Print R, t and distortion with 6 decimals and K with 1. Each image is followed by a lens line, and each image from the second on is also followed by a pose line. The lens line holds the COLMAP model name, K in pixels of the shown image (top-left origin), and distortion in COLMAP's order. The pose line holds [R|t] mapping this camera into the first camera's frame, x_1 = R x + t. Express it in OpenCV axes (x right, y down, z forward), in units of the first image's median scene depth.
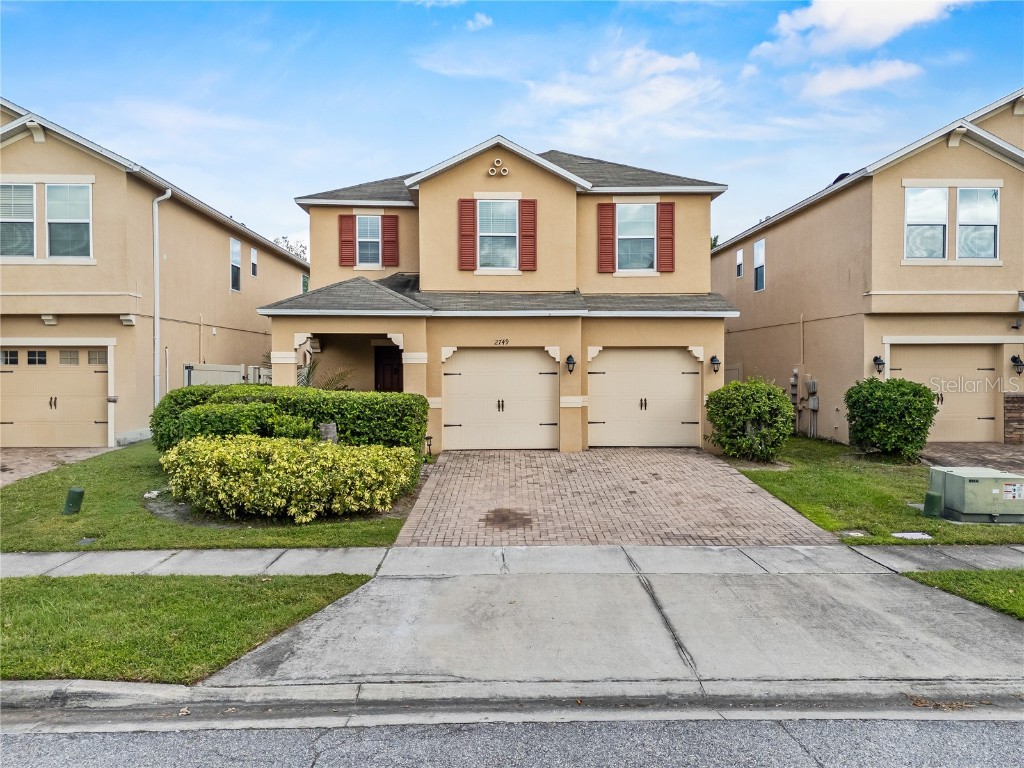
lens RADIAL K [[849.2, 0, 512.0], [0, 849.2, 384.0], [0, 0, 1]] dist [0.096227, -0.105227]
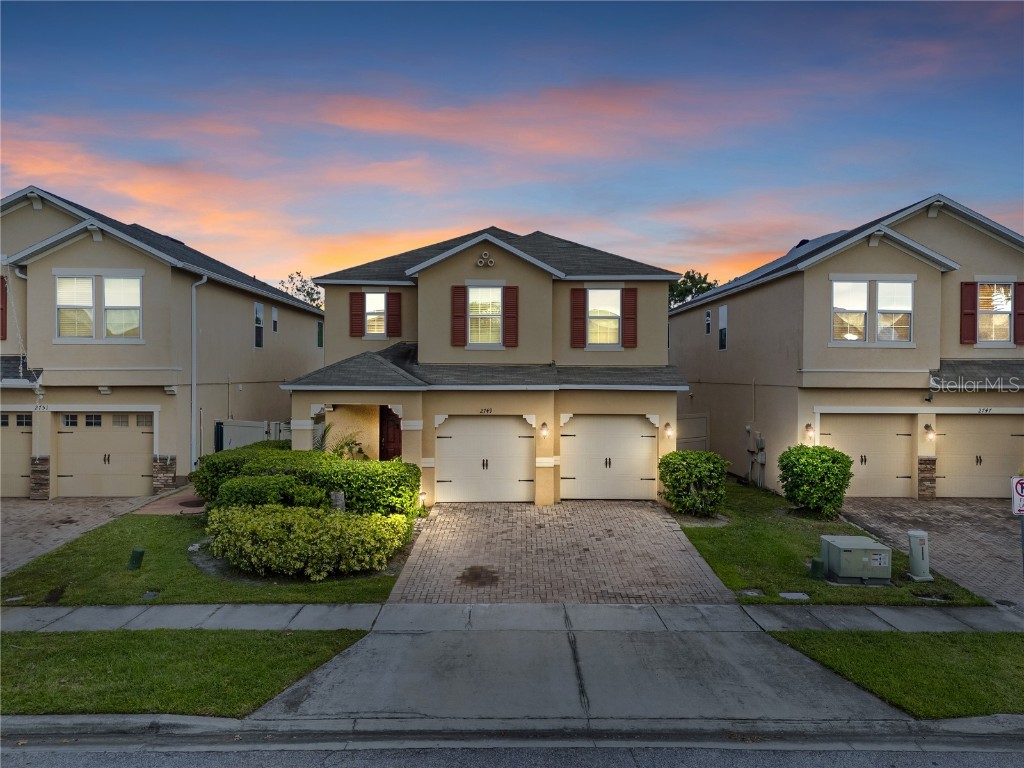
lens RADIAL K [[849.2, 0, 512.0], [0, 849.2, 384.0], [0, 0, 1]] dist [0.096227, -0.105227]
pose [[0.999869, 0.006249, -0.014905, 0.062867], [-0.006308, 0.999973, -0.003886, -0.126475], [0.014880, 0.003980, 0.999881, -0.270070]]
